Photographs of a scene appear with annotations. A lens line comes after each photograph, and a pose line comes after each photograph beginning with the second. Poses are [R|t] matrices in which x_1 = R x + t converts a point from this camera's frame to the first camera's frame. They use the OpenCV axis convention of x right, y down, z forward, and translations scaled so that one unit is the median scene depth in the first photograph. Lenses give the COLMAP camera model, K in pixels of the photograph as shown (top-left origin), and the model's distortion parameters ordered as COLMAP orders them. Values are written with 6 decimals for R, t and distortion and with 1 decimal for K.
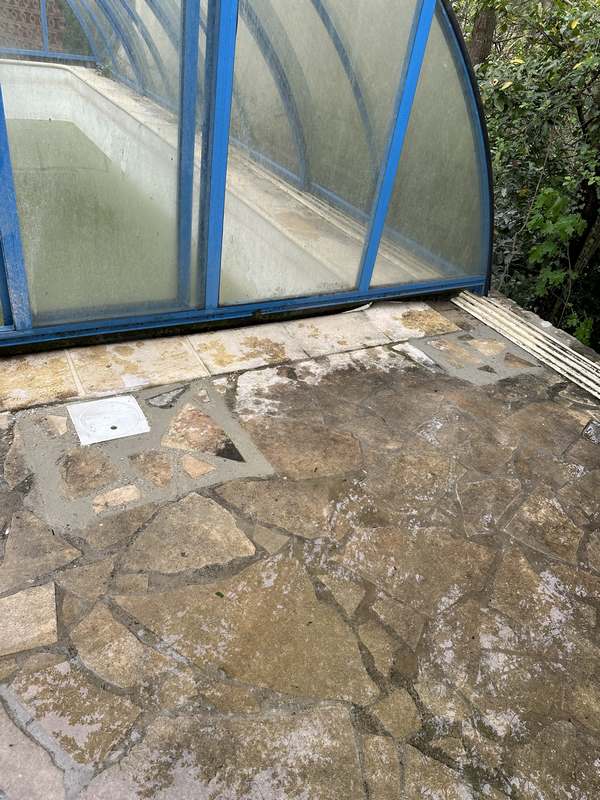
lens RADIAL K [[562.6, 0, 299.4], [0, 562.6, 398.7], [0, 0, 1]] dist [0.042133, -0.004528]
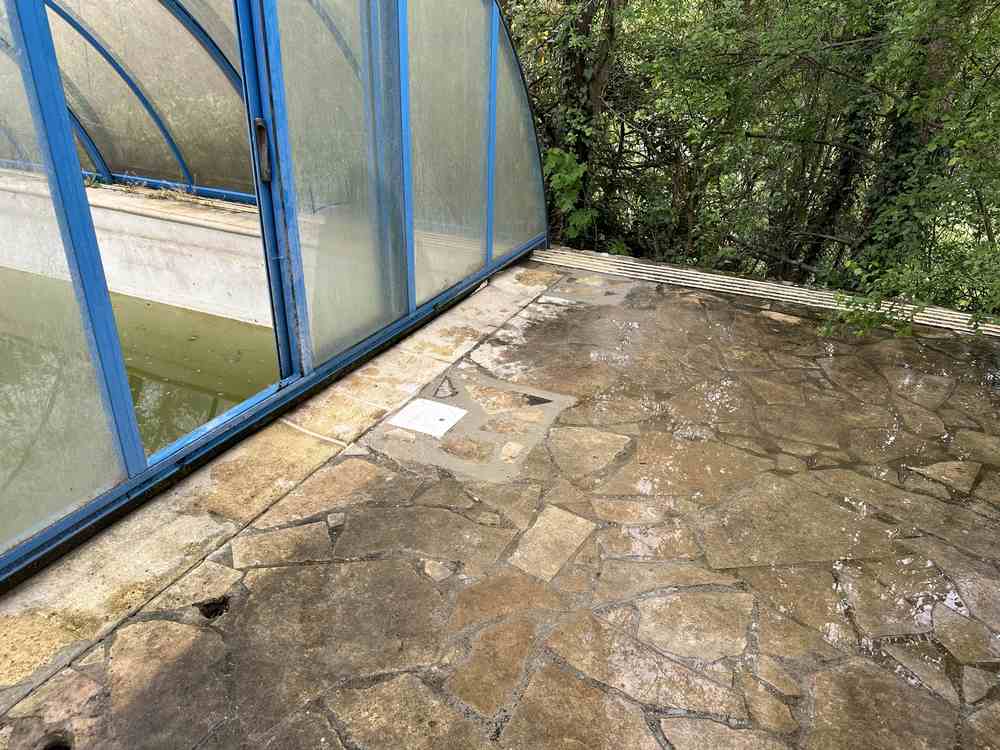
lens RADIAL K [[703.2, 0, 500.7], [0, 703.2, 375.7], [0, 0, 1]] dist [0.042133, -0.004528]
pose [[0.812220, -0.359869, 0.459122, -0.658493], [0.407383, 0.913244, -0.004871, 0.021413], [-0.417538, 0.190995, 0.888360, -0.207634]]
